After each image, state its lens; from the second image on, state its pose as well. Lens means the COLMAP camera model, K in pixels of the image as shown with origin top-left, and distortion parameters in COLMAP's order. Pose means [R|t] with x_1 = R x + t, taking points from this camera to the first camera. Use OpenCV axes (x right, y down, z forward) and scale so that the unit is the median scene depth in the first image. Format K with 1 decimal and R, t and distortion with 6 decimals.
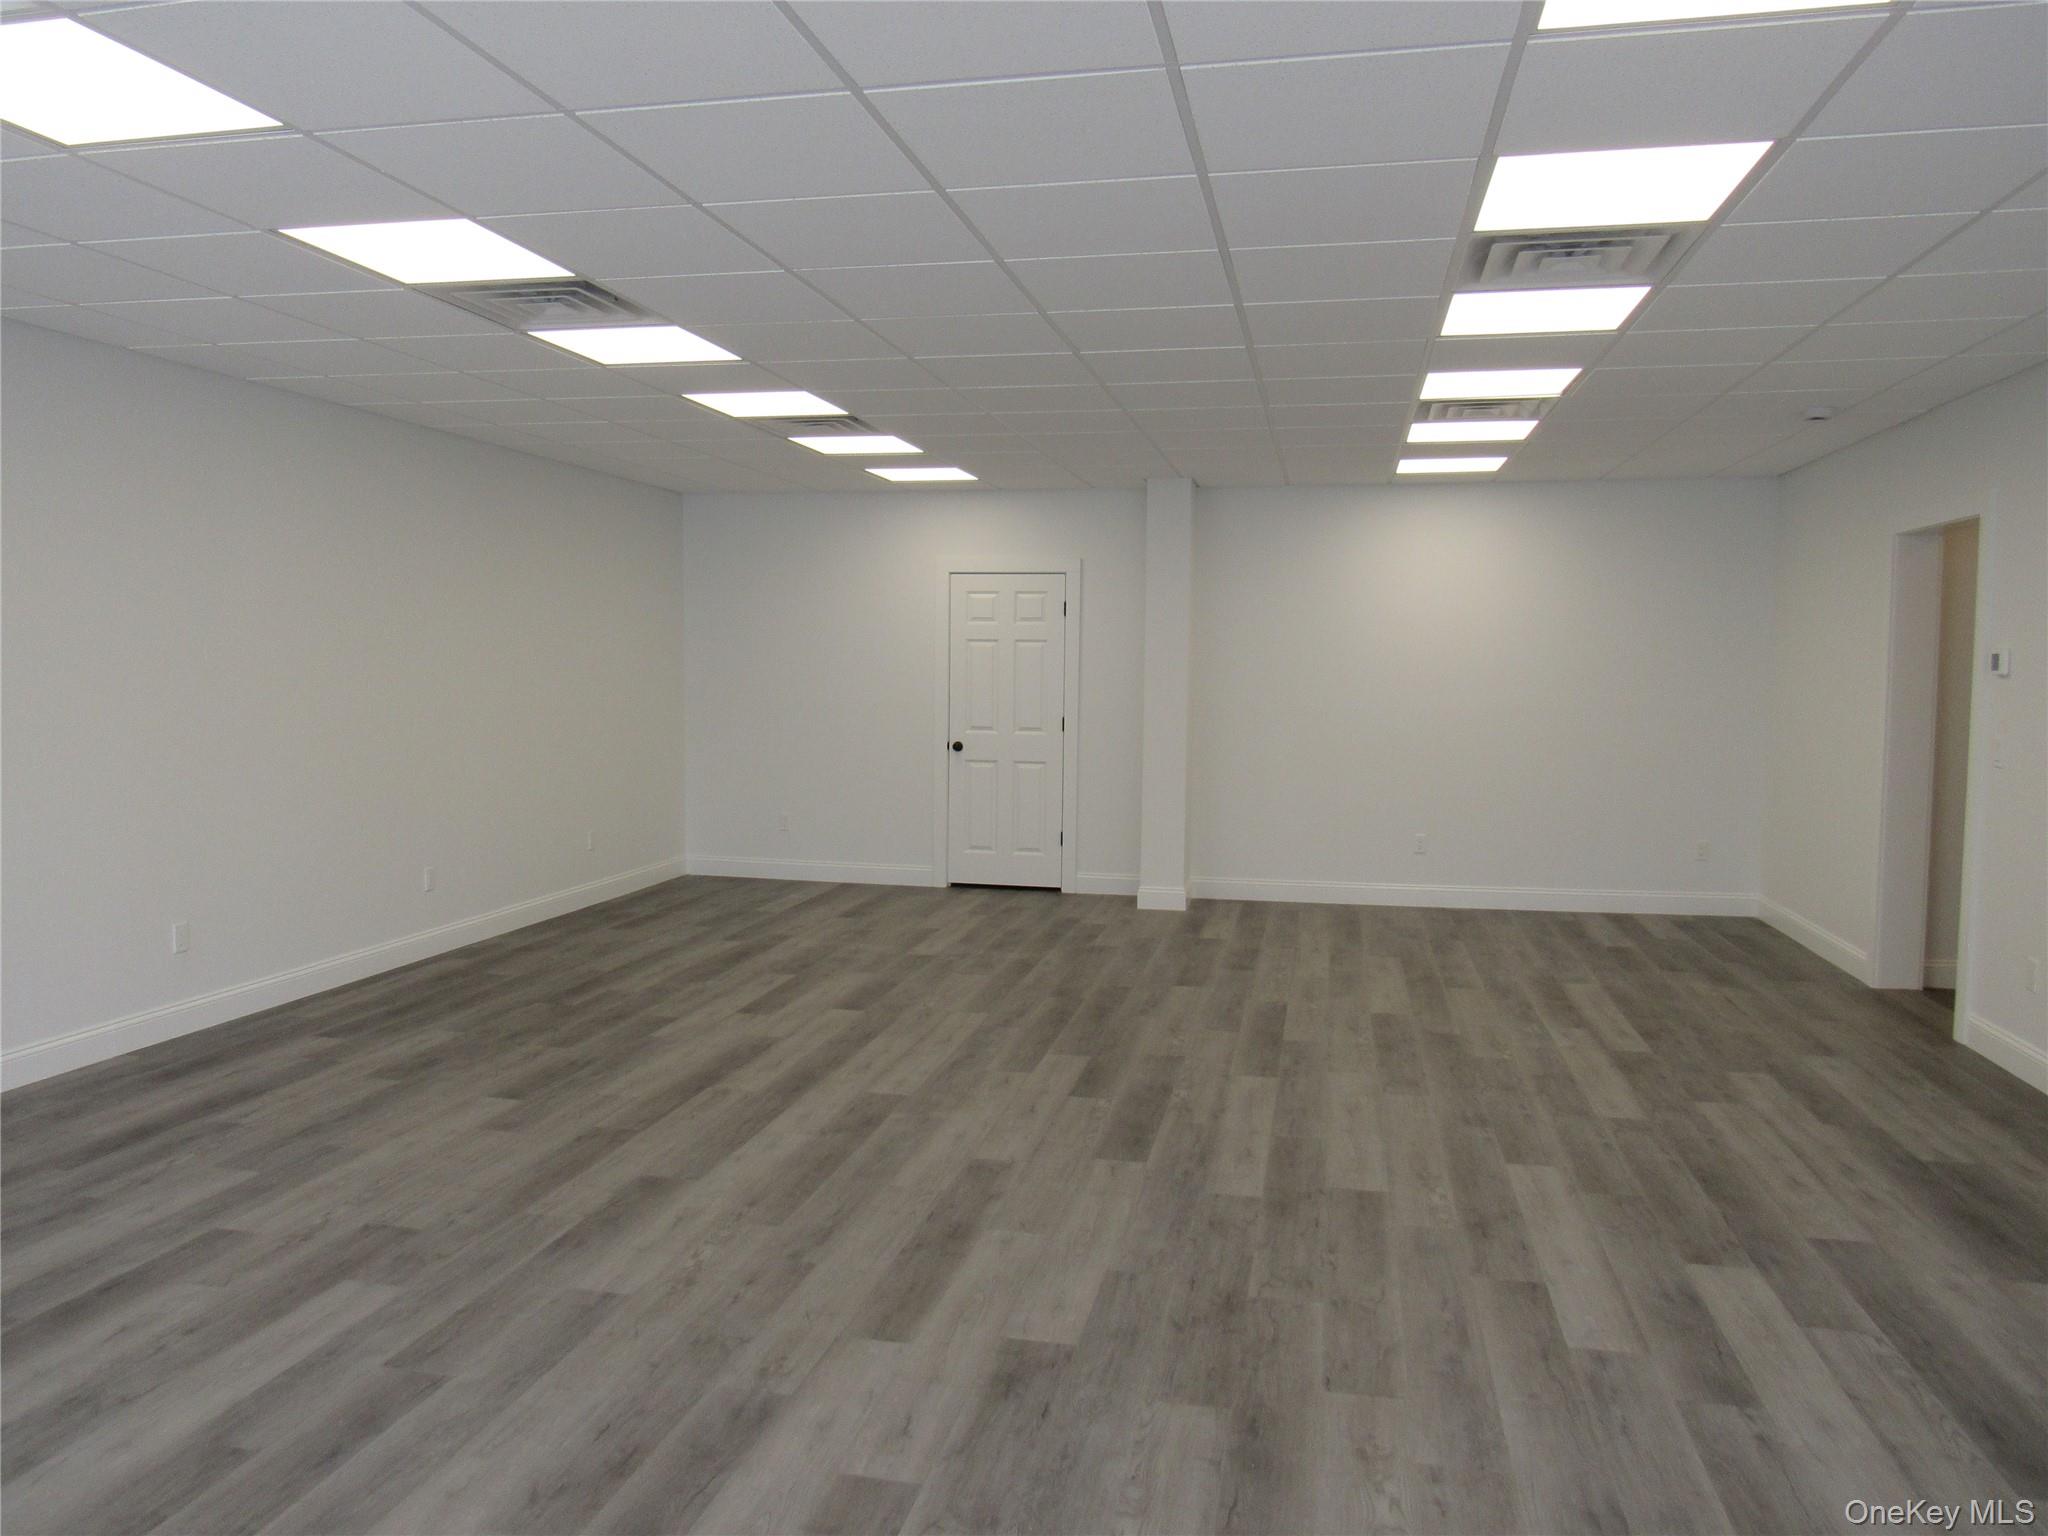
lens RADIAL K [[1473.6, 0, 997.6], [0, 1473.6, 726.2], [0, 0, 1]] dist [-0.052473, 0.023981]
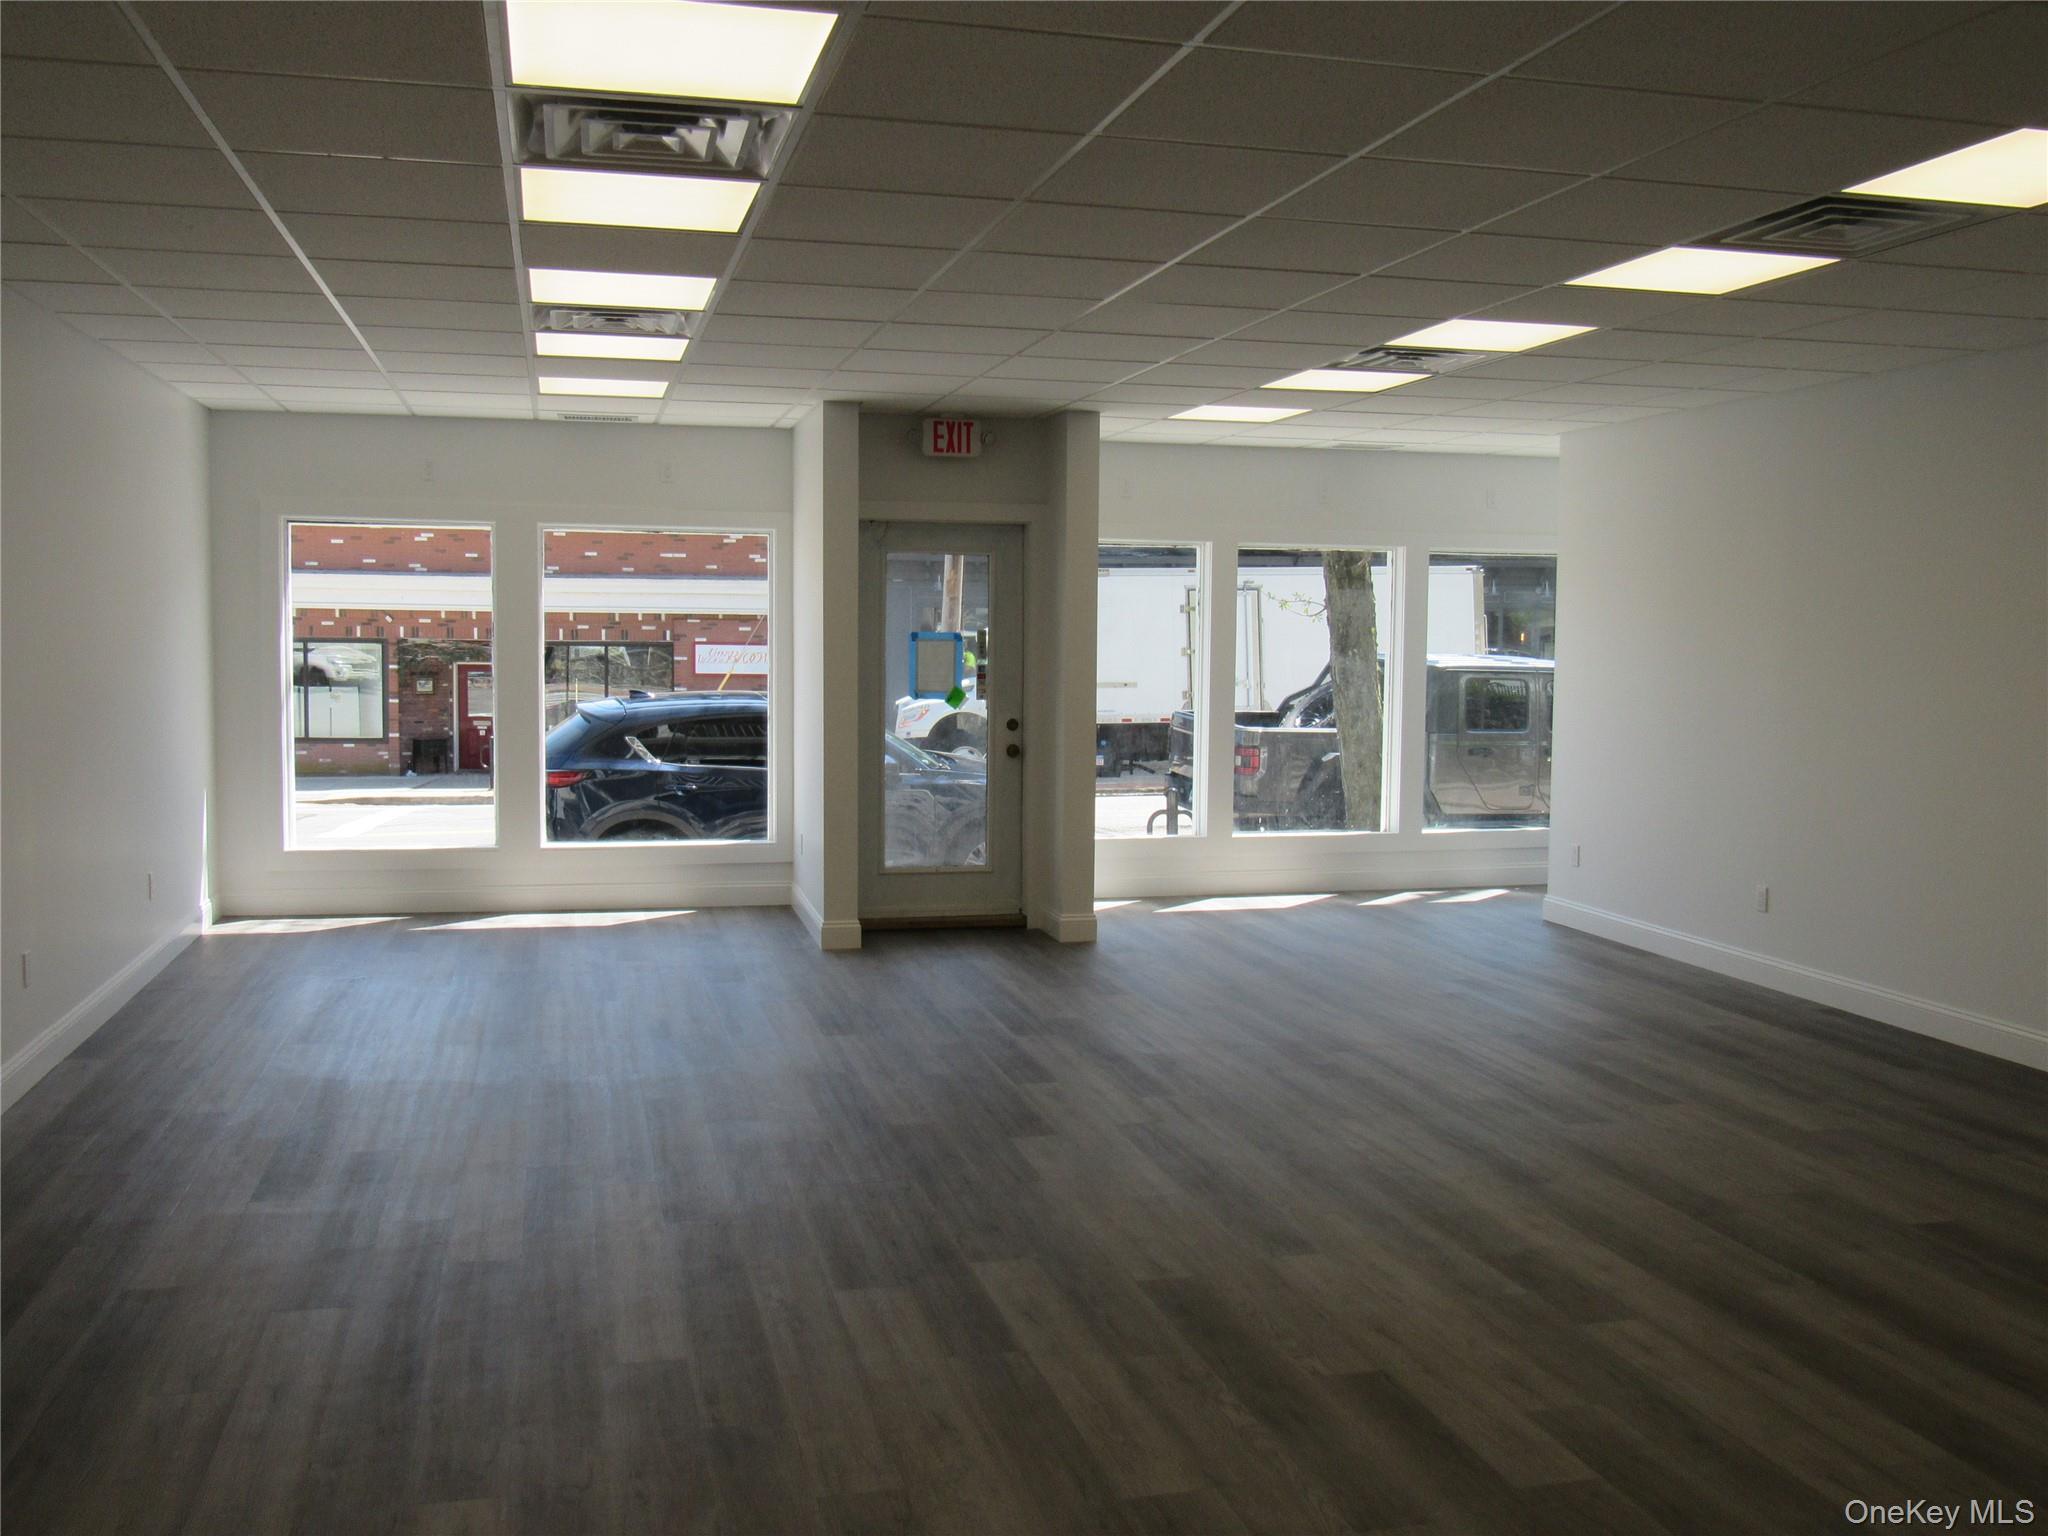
lens RADIAL K [[1770.3, 0, 1035.6], [0, 1770.3, 769.3], [0, 0, 1]] dist [-0.009169, -0.004138]
pose [[-0.883810, 0.020092, -0.467414, 0.583217], [-0.038319, 0.992612, 0.115123, -0.083799], [0.466273, 0.119658, -0.876511, 1.759687]]
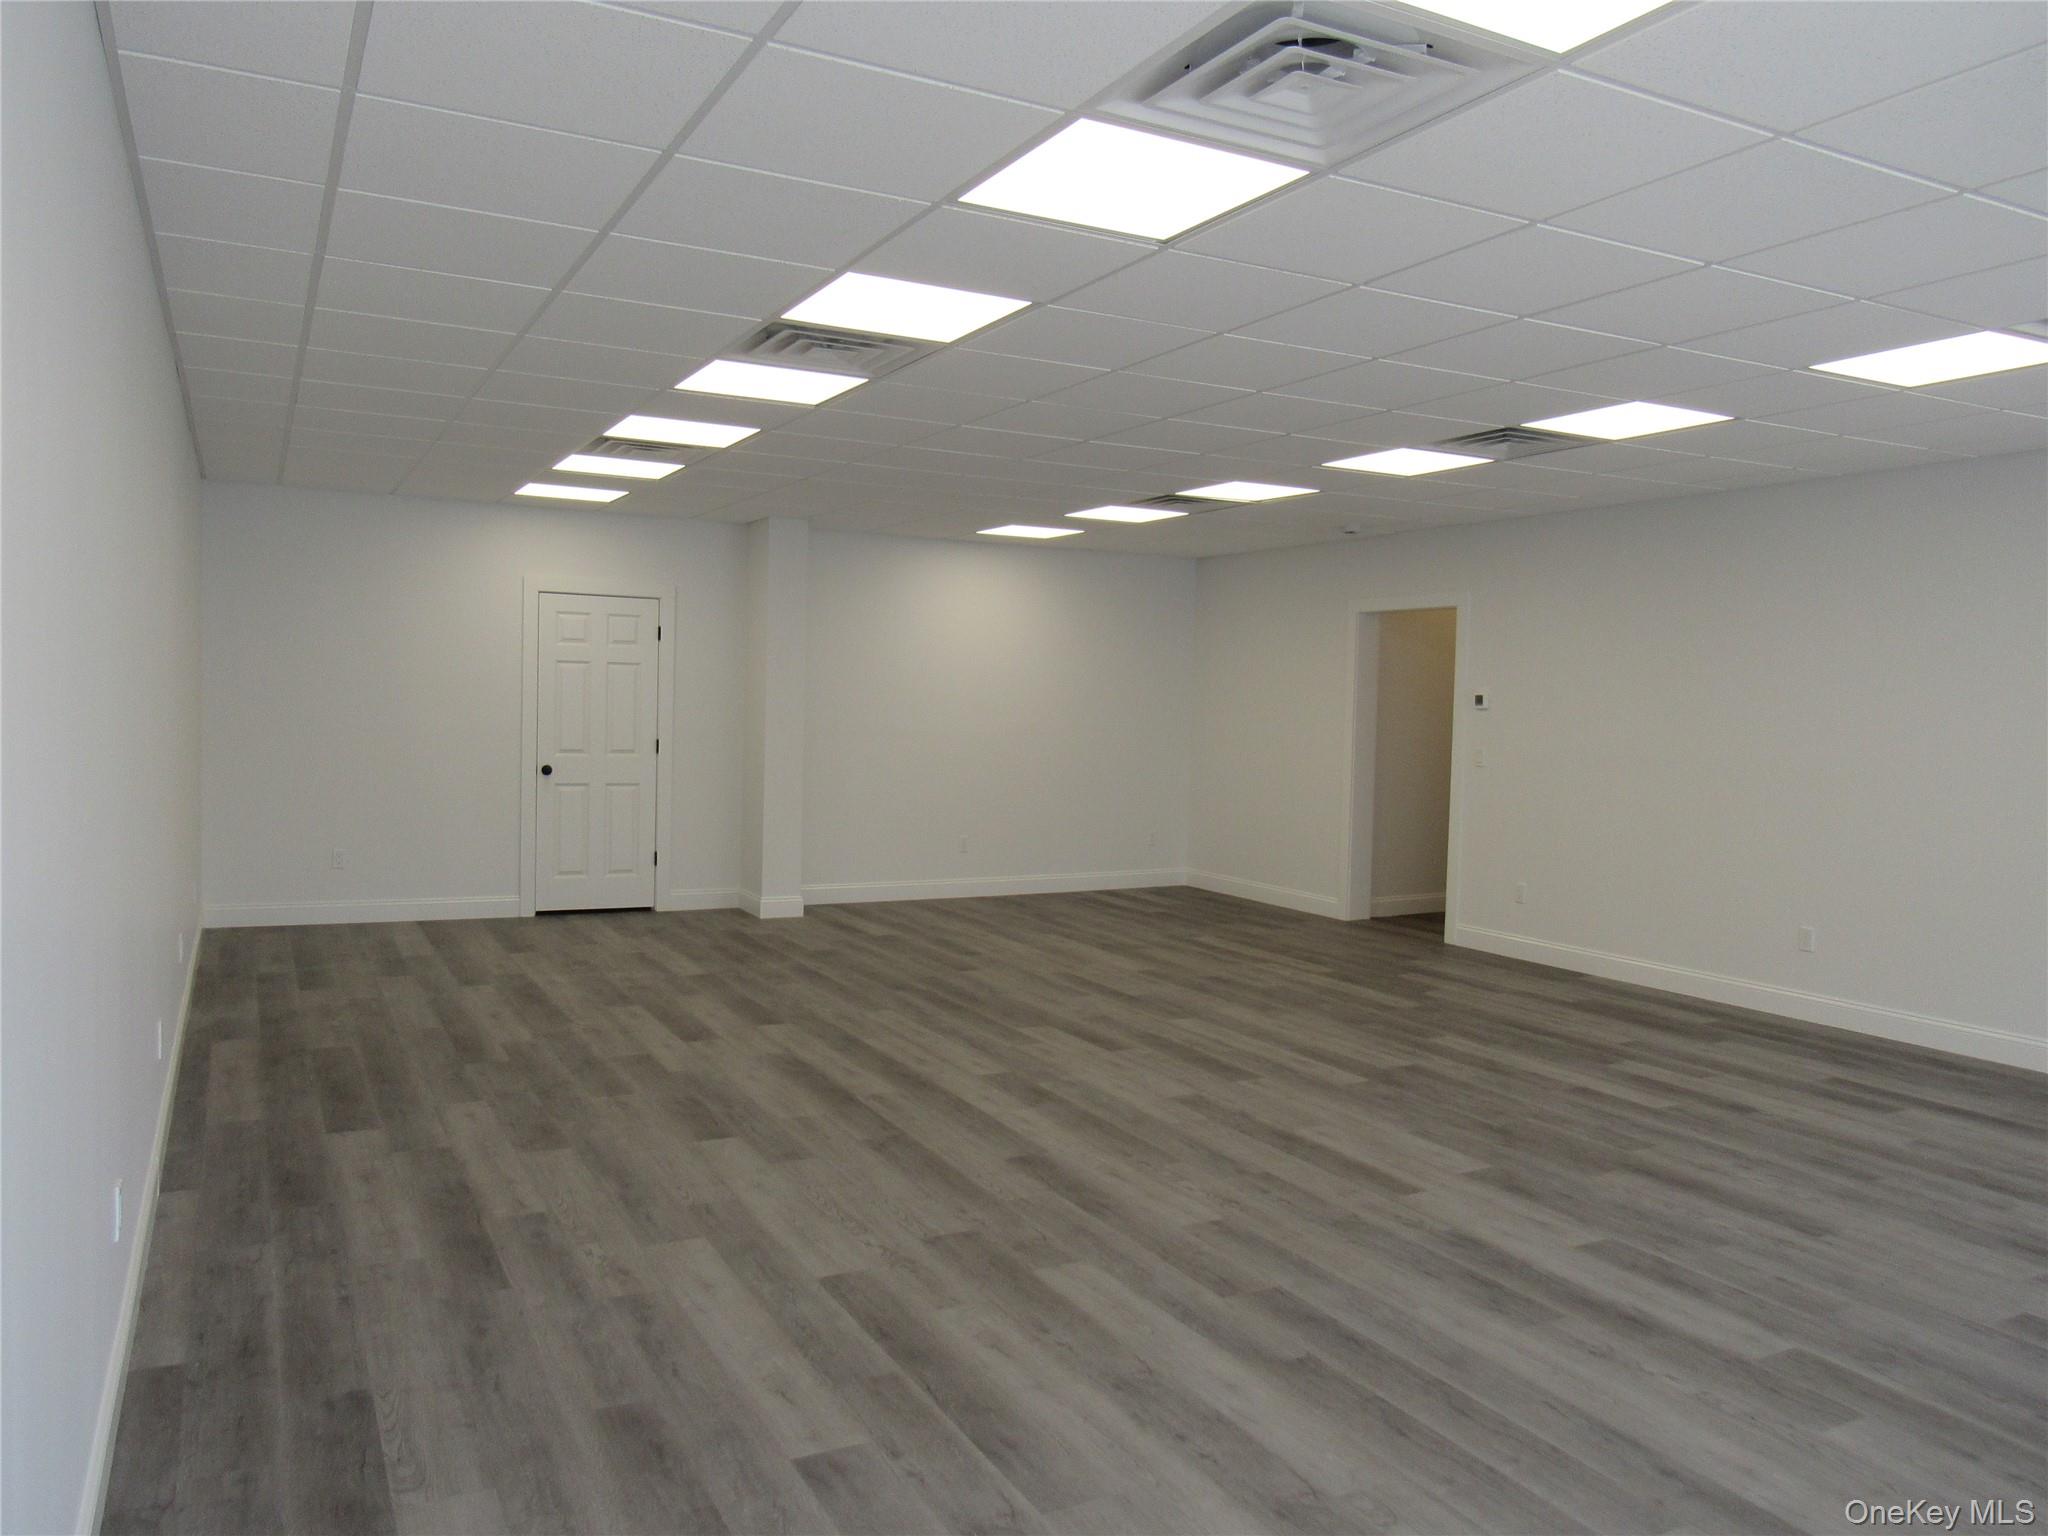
lens RADIAL K [[1473.6, 0, 1022.4], [0, 1473.6, 752.0], [0, 0, 1]] dist [-0.052473, 0.023981]
pose [[0.753536, -0.015850, 0.657216, -0.918980], [0.011445, 0.999874, 0.010993, -0.012999], [-0.657307, -0.000762, 0.753623, 0.144883]]
